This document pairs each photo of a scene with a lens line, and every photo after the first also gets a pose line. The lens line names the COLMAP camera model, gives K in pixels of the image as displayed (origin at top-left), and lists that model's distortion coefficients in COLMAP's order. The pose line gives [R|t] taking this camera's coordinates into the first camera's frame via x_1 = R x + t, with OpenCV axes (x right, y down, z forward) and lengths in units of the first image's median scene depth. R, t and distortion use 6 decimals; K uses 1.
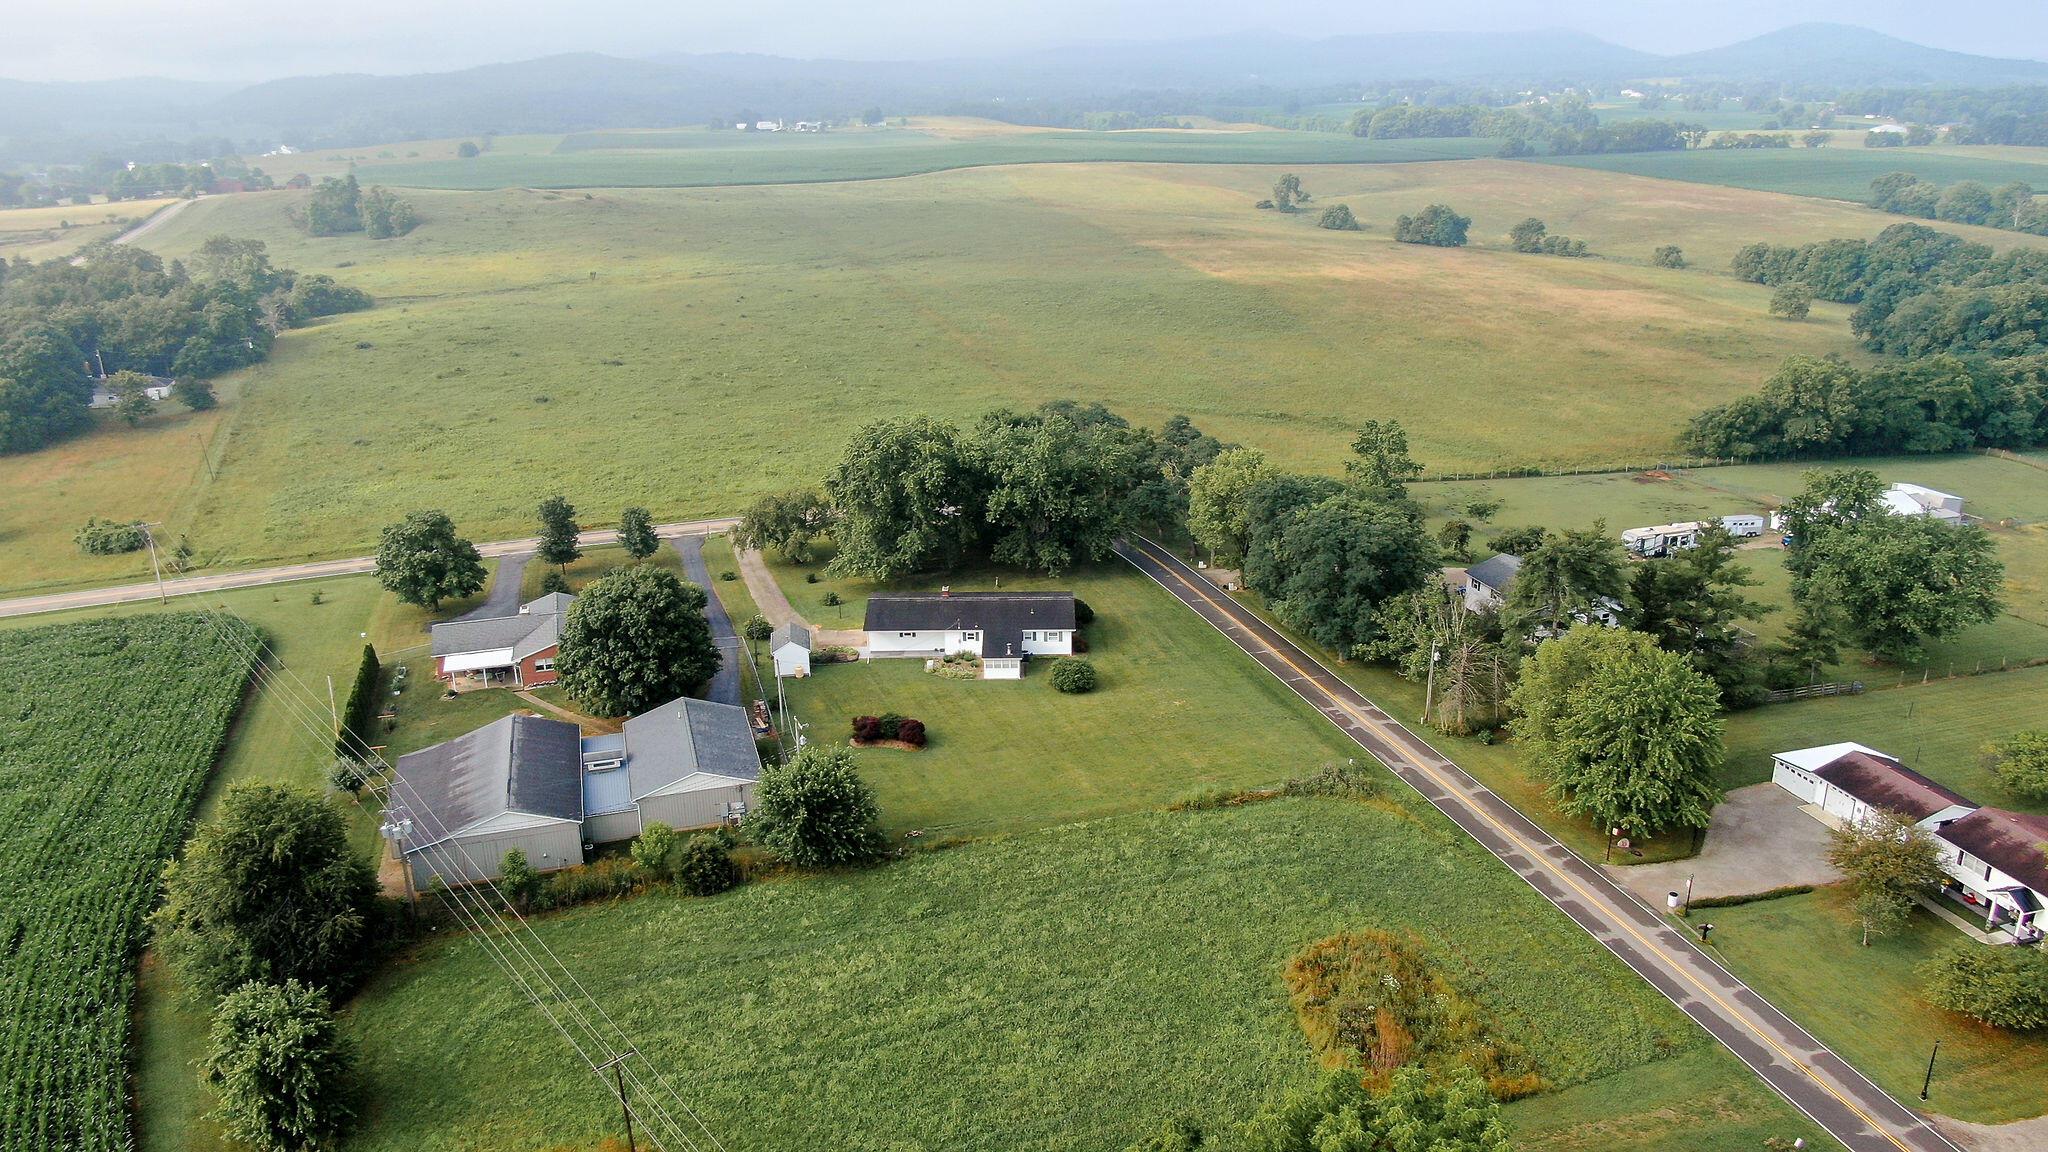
lens RADIAL K [[1422.7, 0, 1024.0], [0, 1422.7, 576.0], [0, 0, 1]] dist [-0.014047, 0.000490]
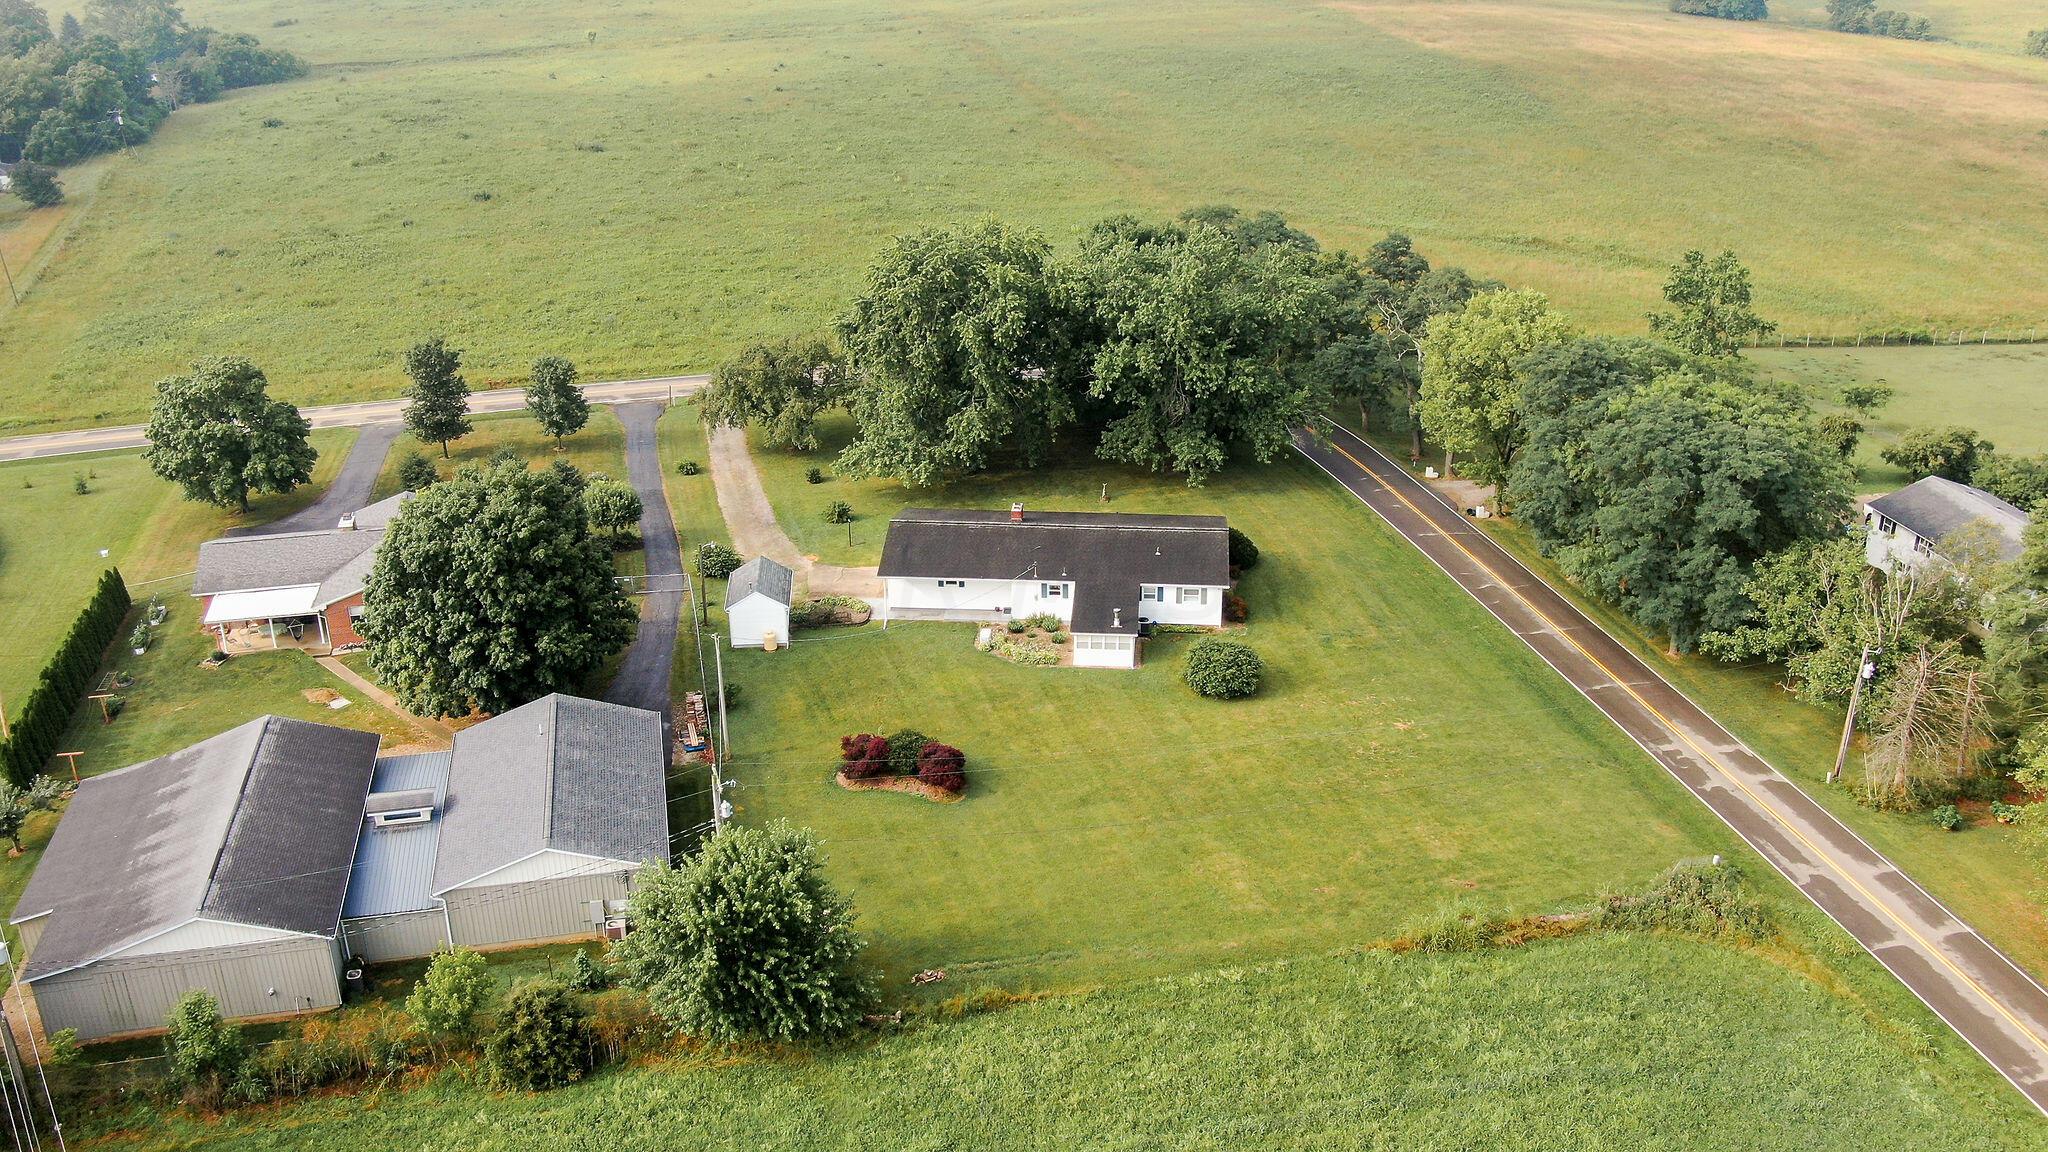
lens RADIAL K [[1753.3, 0, 1024.0], [0, 1753.3, 576.0], [0, 0, 1]] dist [-0.066458, 0.001934]
pose [[0.996862, 0.035680, -0.070658, 0.001853], [-0.029971, 0.996323, 0.080269, -0.021253], [0.073262, -0.077899, 0.994266, 0.239482]]
